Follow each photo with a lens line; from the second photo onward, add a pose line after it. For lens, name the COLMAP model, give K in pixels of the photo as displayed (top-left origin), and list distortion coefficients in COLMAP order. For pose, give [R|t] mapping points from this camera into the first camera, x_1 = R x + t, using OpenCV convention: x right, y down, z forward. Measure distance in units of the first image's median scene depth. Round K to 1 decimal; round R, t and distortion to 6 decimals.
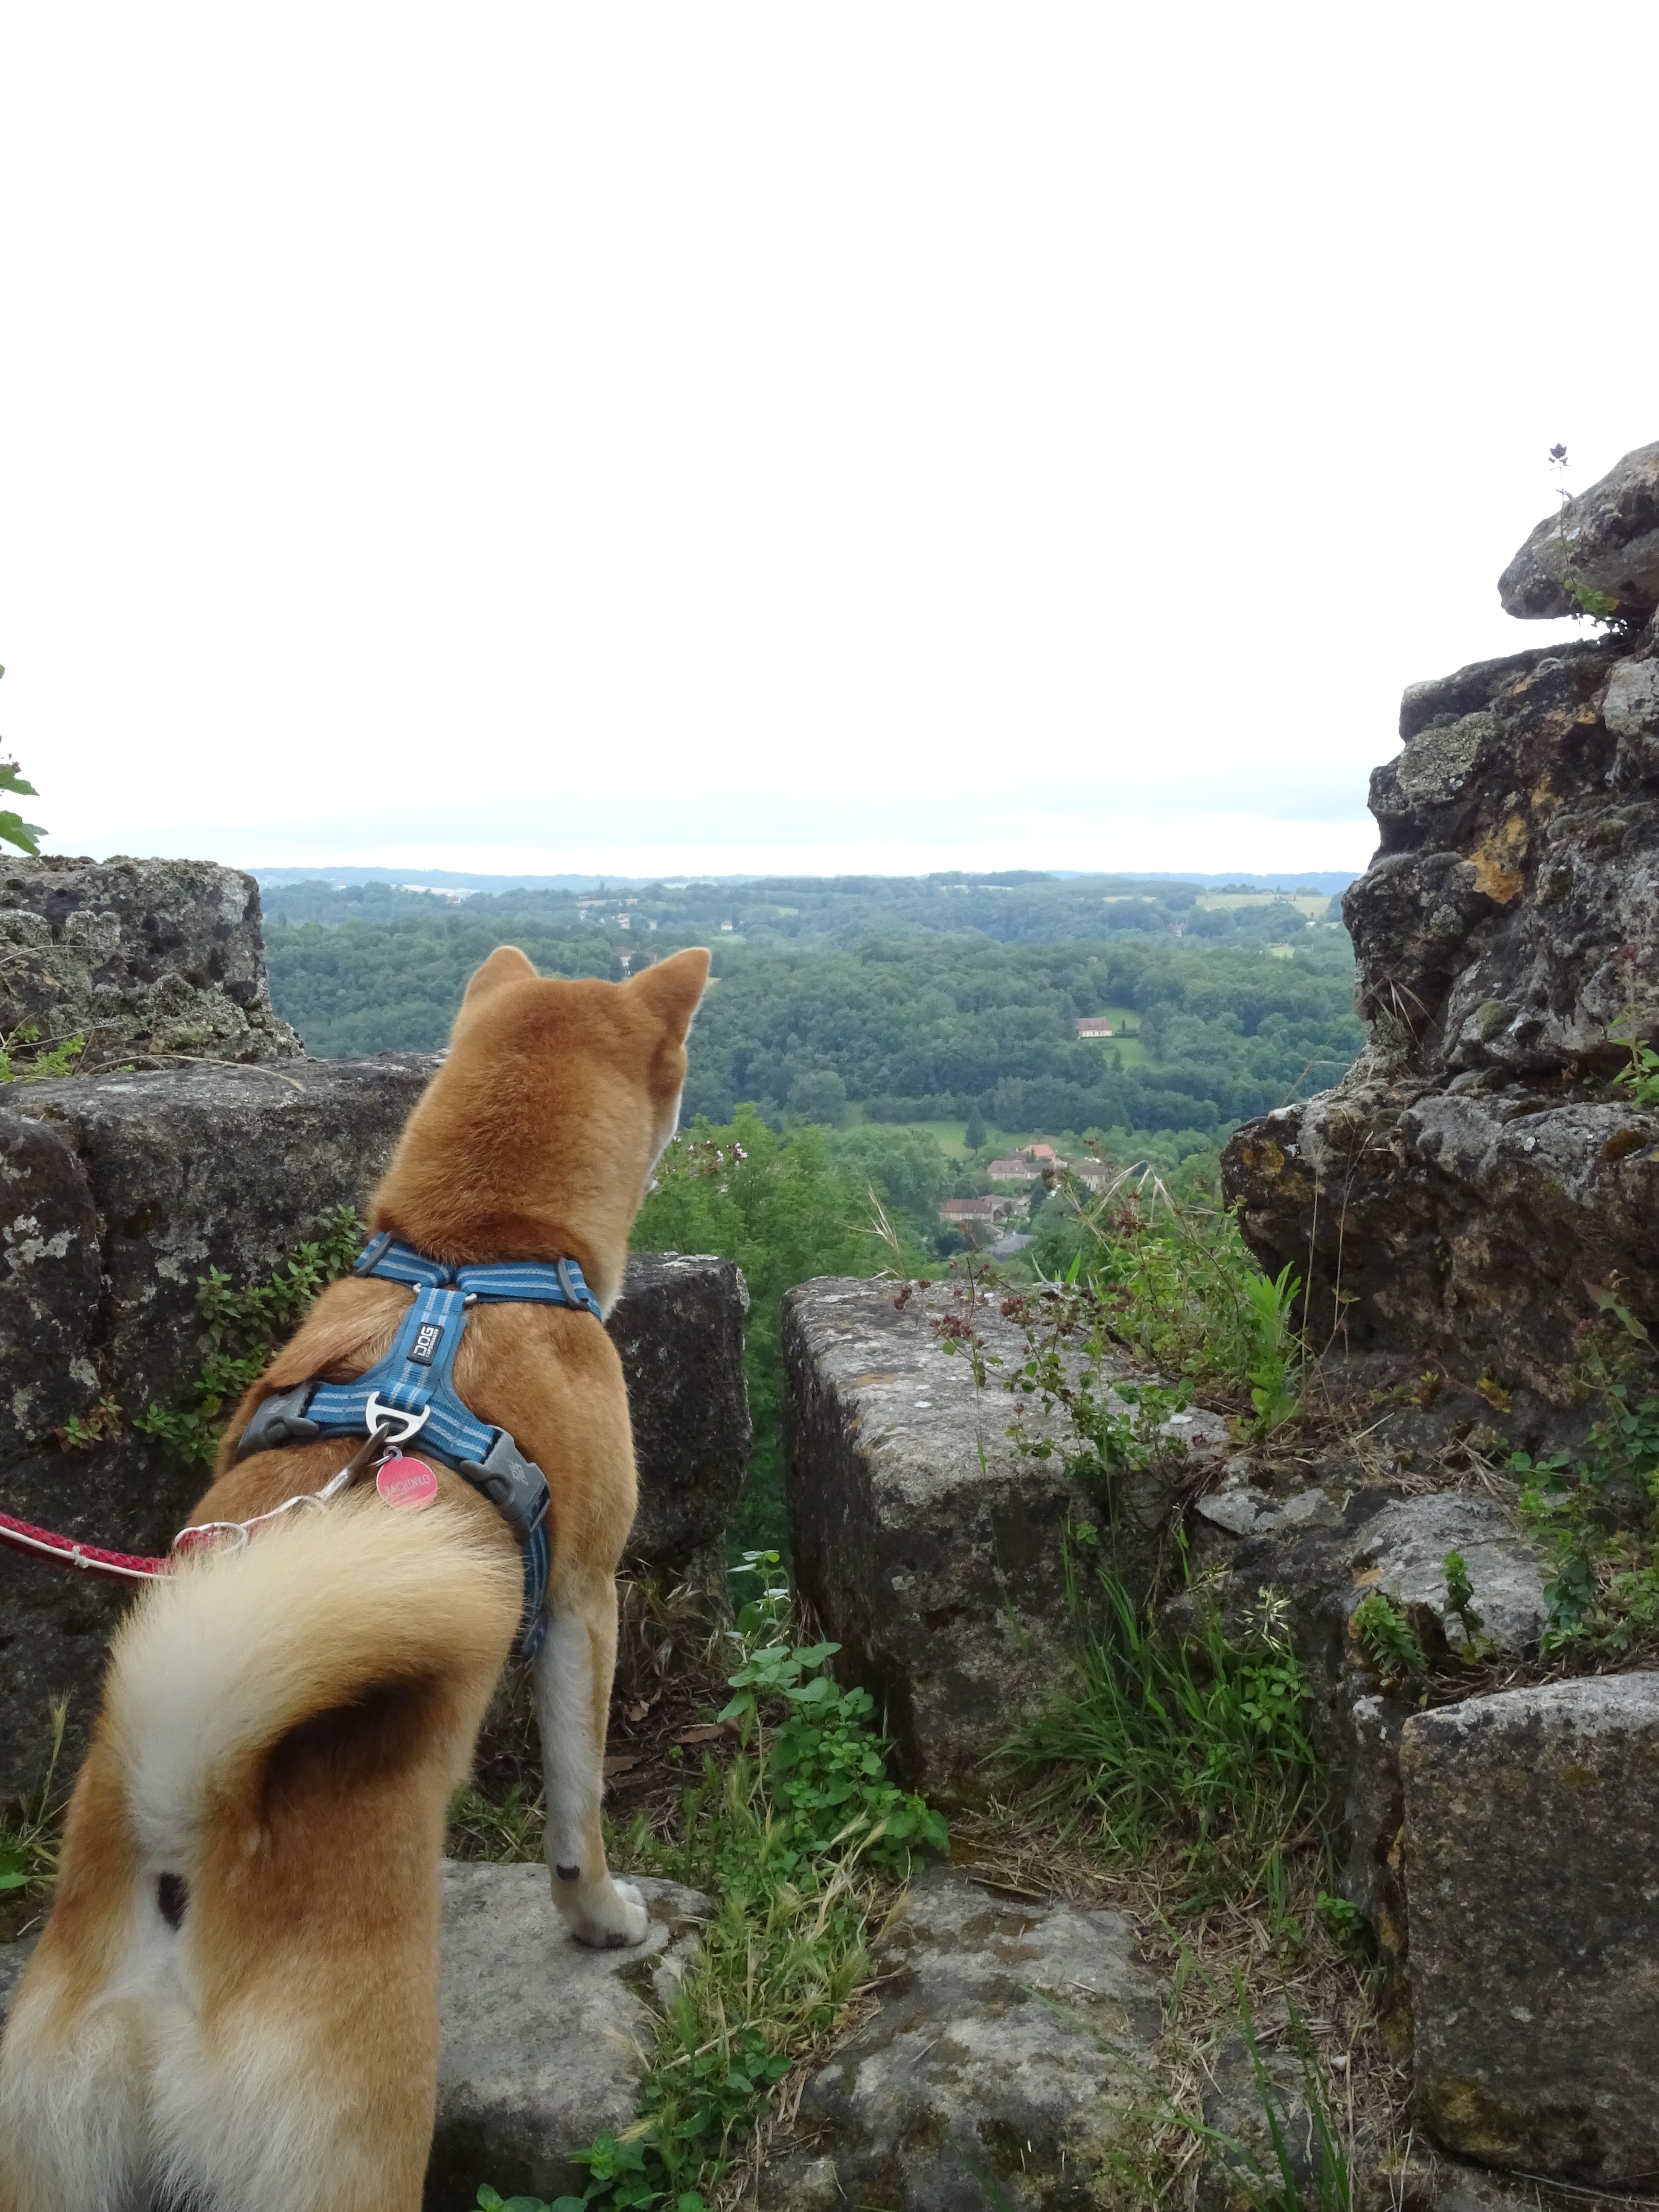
lens RADIAL K [[2120.7, 0, 830.3], [0, 2120.7, 1106.1], [0, 0, 1]] dist [0.001736, 0.000000]
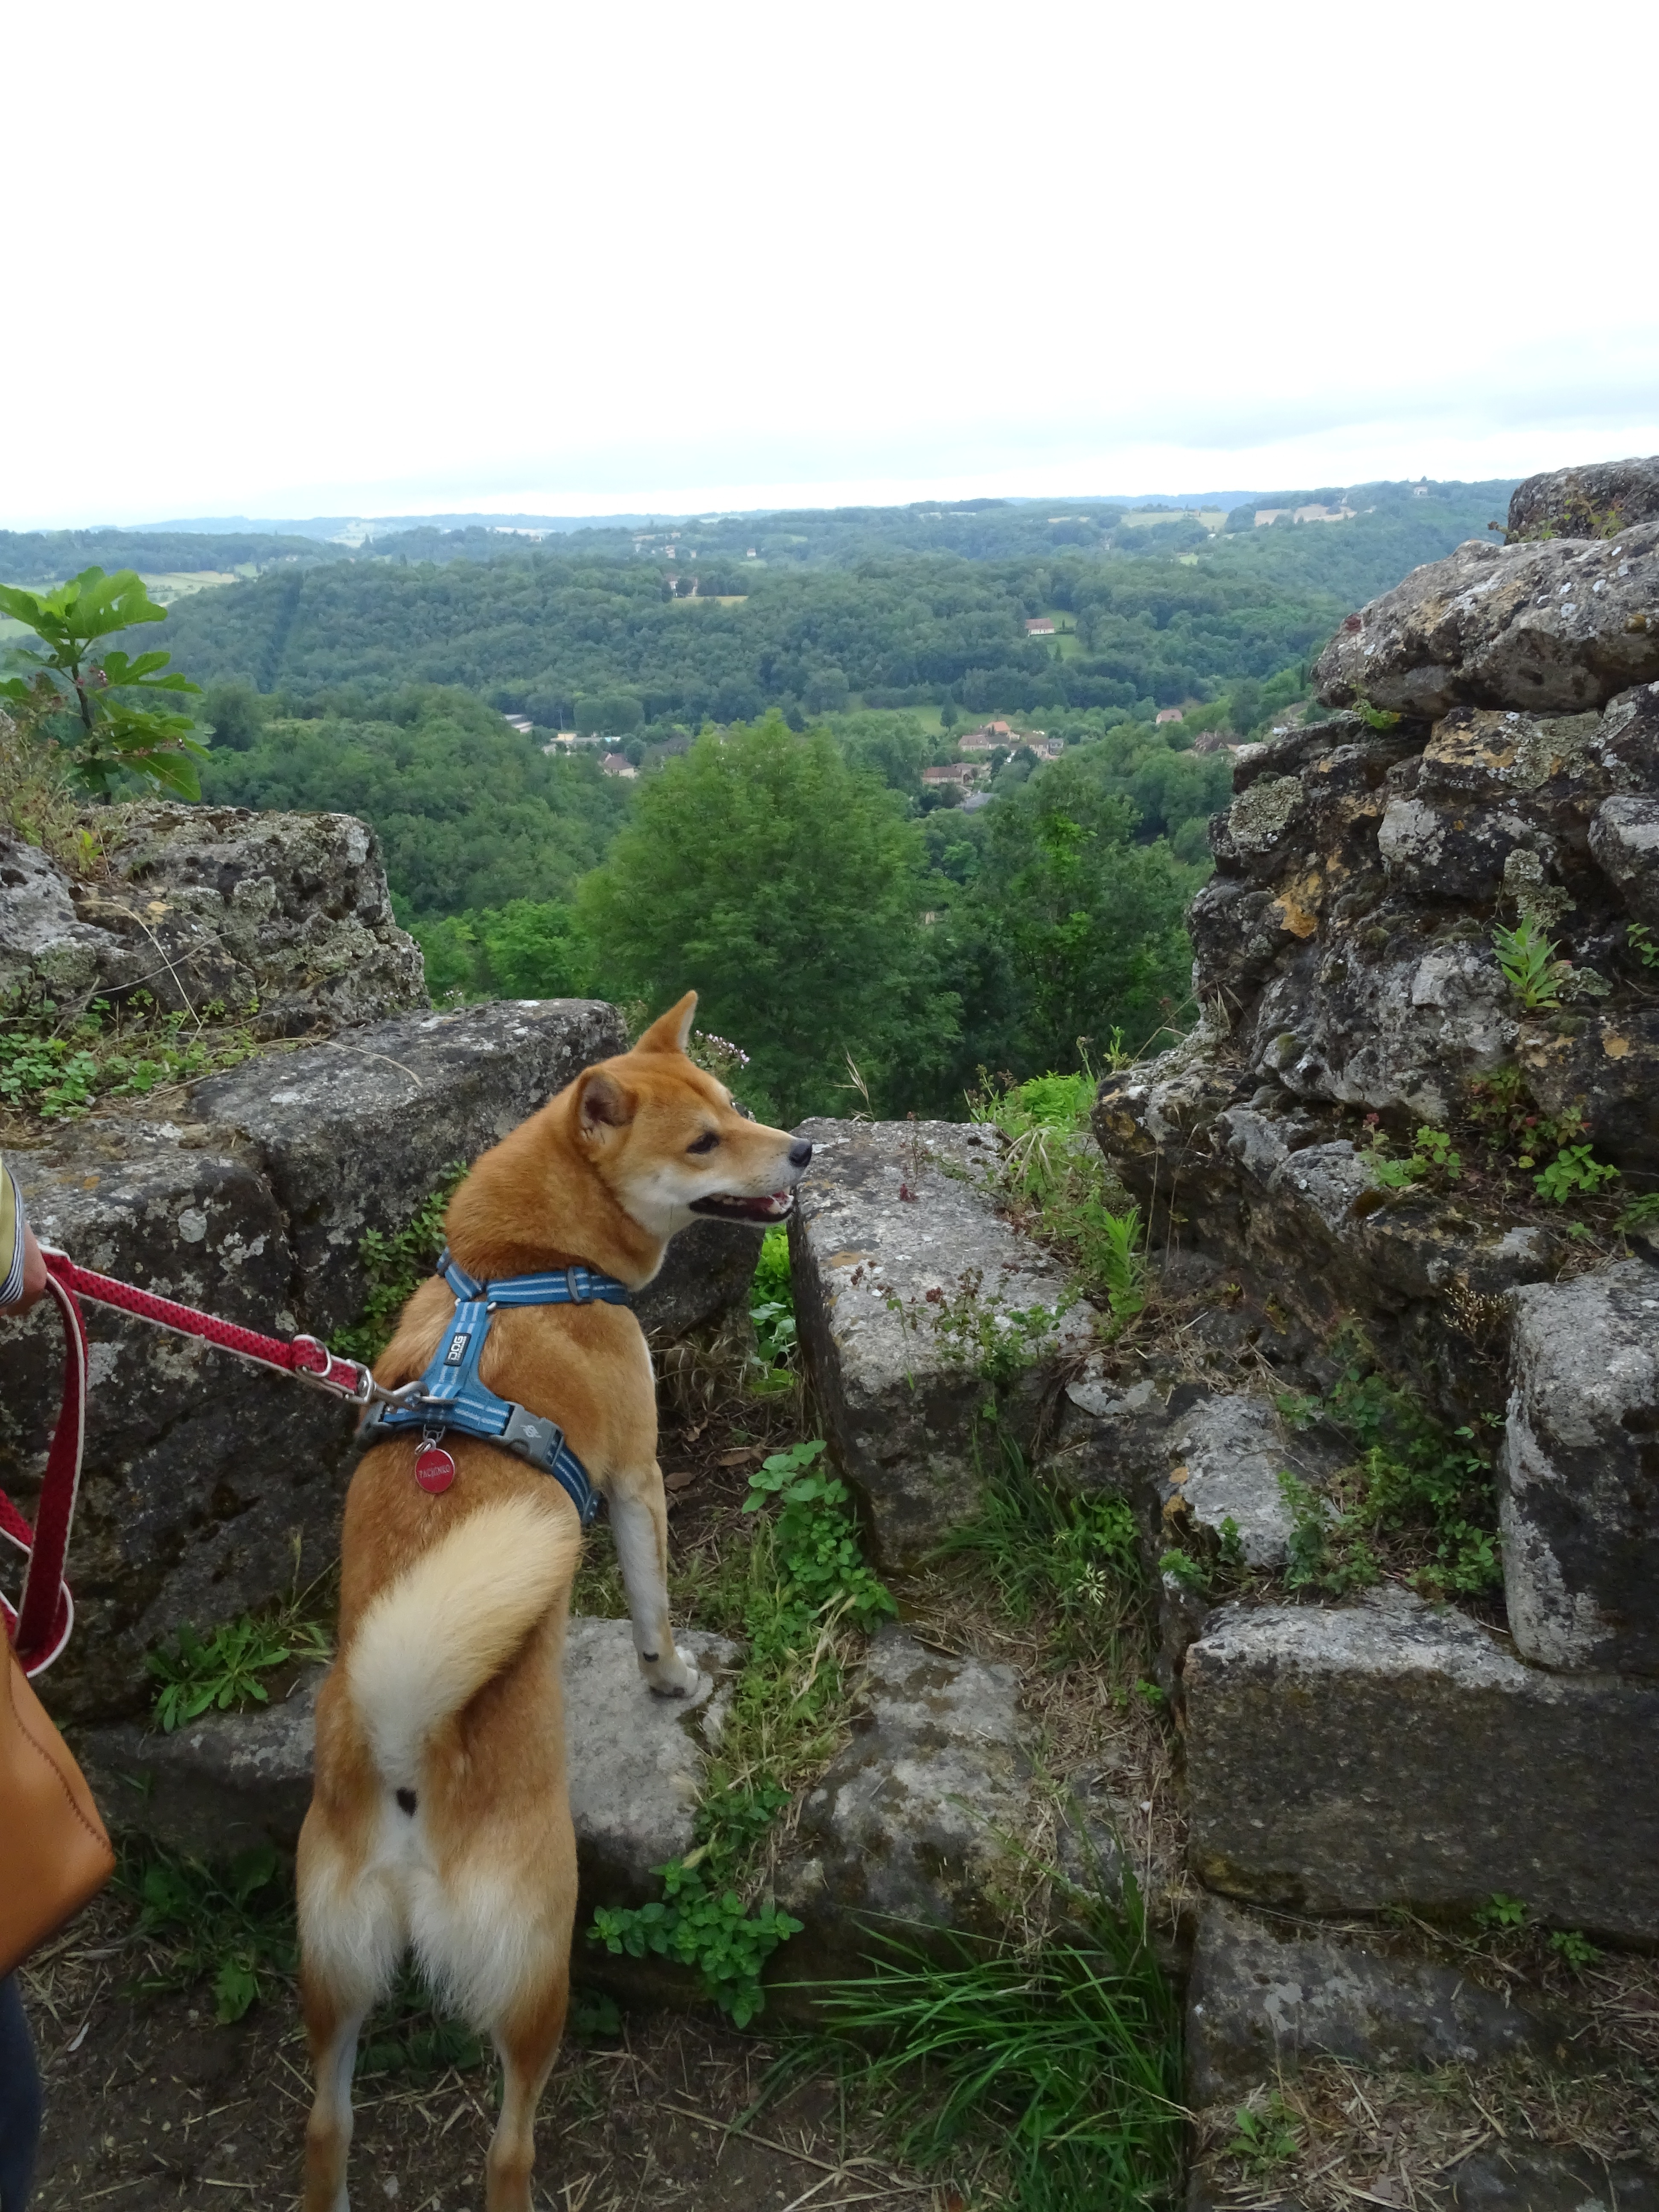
lens RADIAL K [[1581.2, 0, 829.2], [0, 1581.2, 1105.0], [0, 0, 1]] dist [-0.009594, 0.008160]
pose [[0.999495, -0.029193, -0.012582, 0.031389], [0.031415, 0.967578, 0.250610, -0.274388], [0.004859, -0.250879, 0.968006, 0.010673]]
